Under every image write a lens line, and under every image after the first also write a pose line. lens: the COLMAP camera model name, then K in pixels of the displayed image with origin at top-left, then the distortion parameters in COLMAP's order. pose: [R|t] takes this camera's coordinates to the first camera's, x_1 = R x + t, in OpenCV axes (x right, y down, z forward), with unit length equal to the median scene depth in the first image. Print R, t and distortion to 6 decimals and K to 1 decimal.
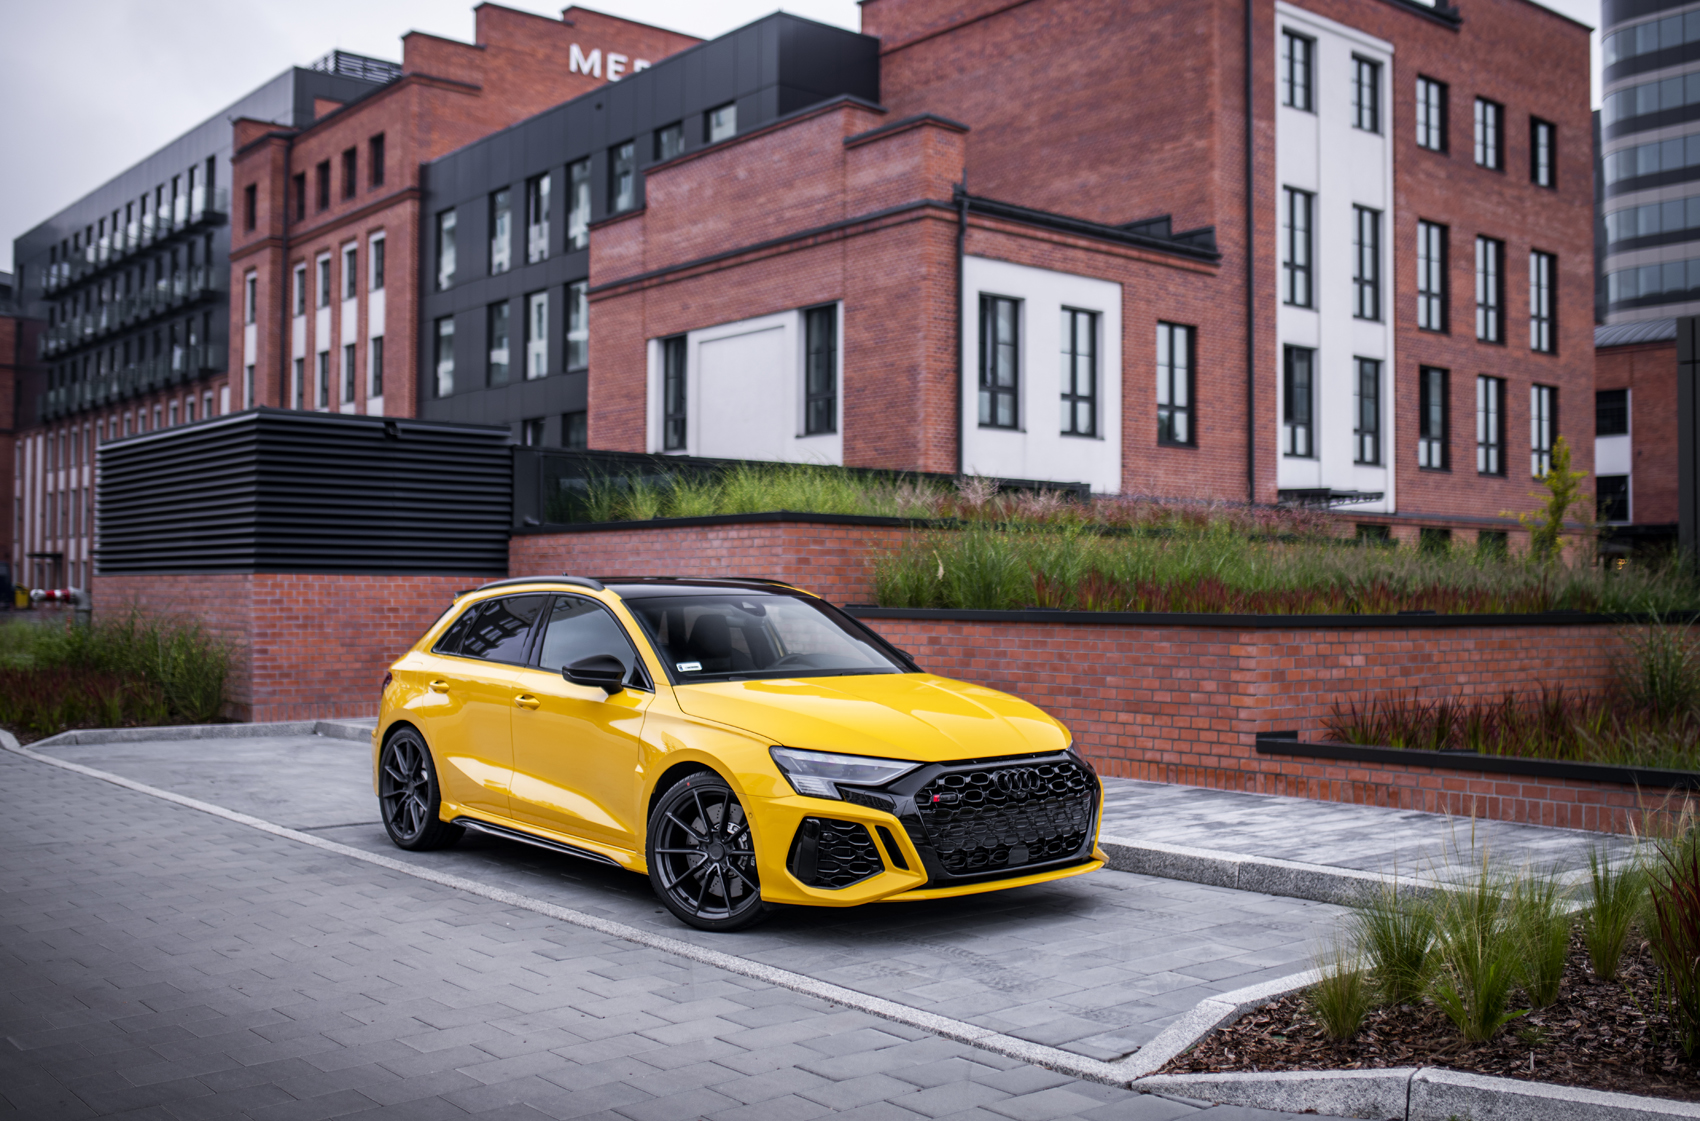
lens RADIAL K [[1700.1, 0, 850.0], [0, 1700.1, 560.5], [0, 0, 1]] dist [-0.046263, 0.025927]
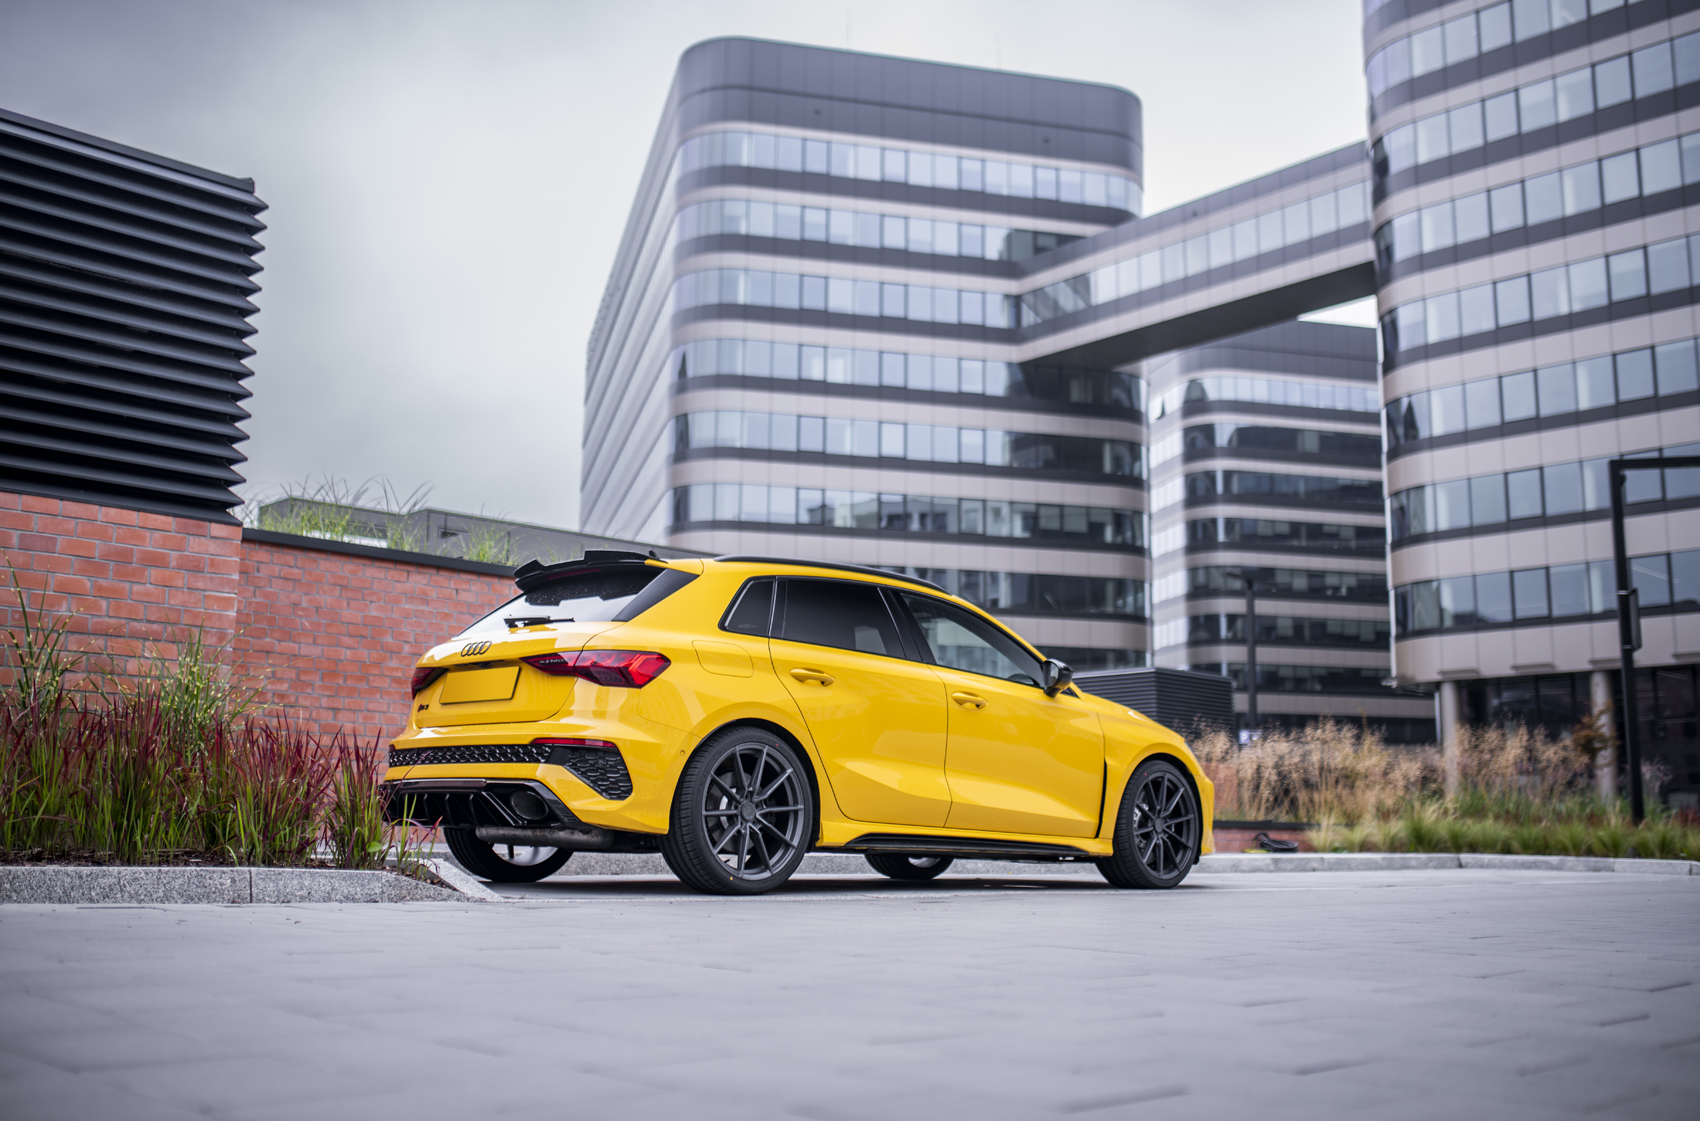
lens RADIAL K [[1679.2, 0, 850.0], [0, 1679.2, 560.5], [0, 0, 1]] dist [-0.061304, 0.093388]
pose [[-0.089944, 0.162071, 0.982671, -0.403416], [-0.033574, 0.985616, -0.165630, 0.043269], [-0.995381, -0.047890, -0.083209, 0.432081]]
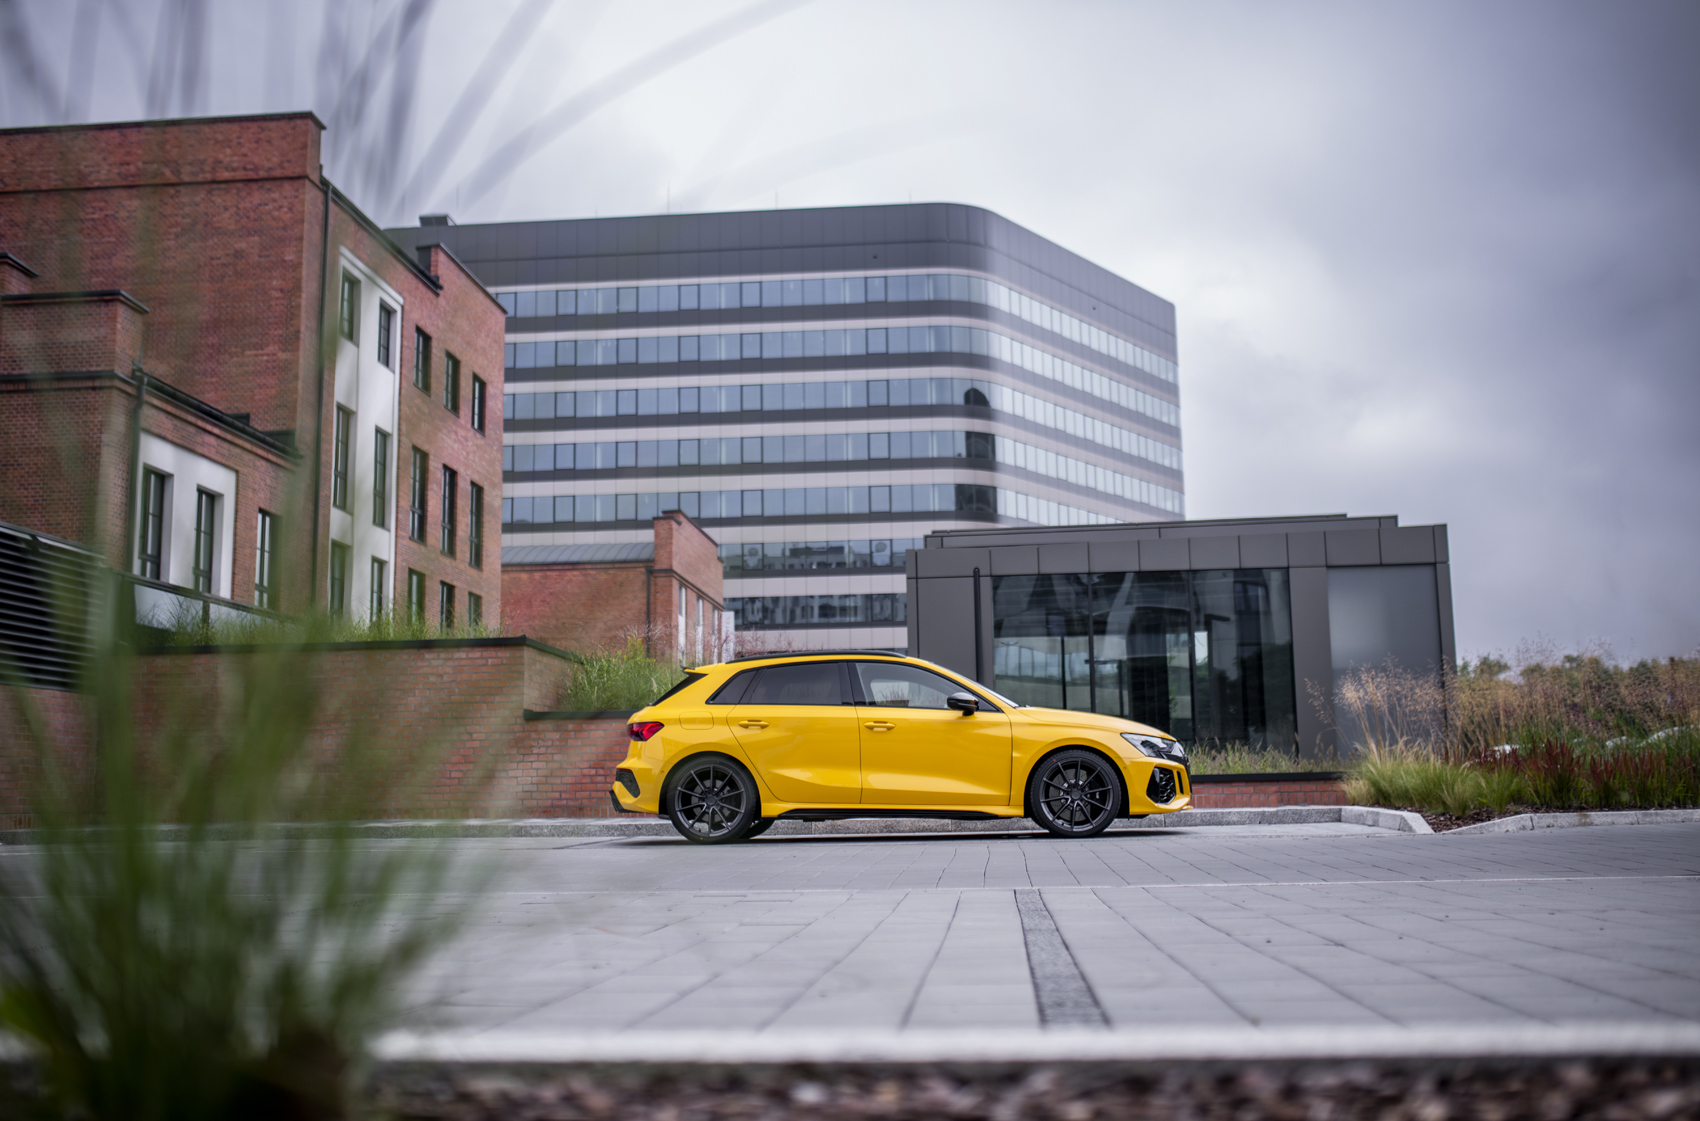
lens RADIAL K [[1661.2, 0, 863.0], [0, 1661.2, 549.3], [0, 0, 1]] dist [-0.068204, 0.114682]
pose [[0.694615, 0.091731, 0.713509, -0.328088], [0.005752, 0.991097, -0.133018, 0.031340], [-0.719358, 0.096501, 0.687904, -0.015927]]
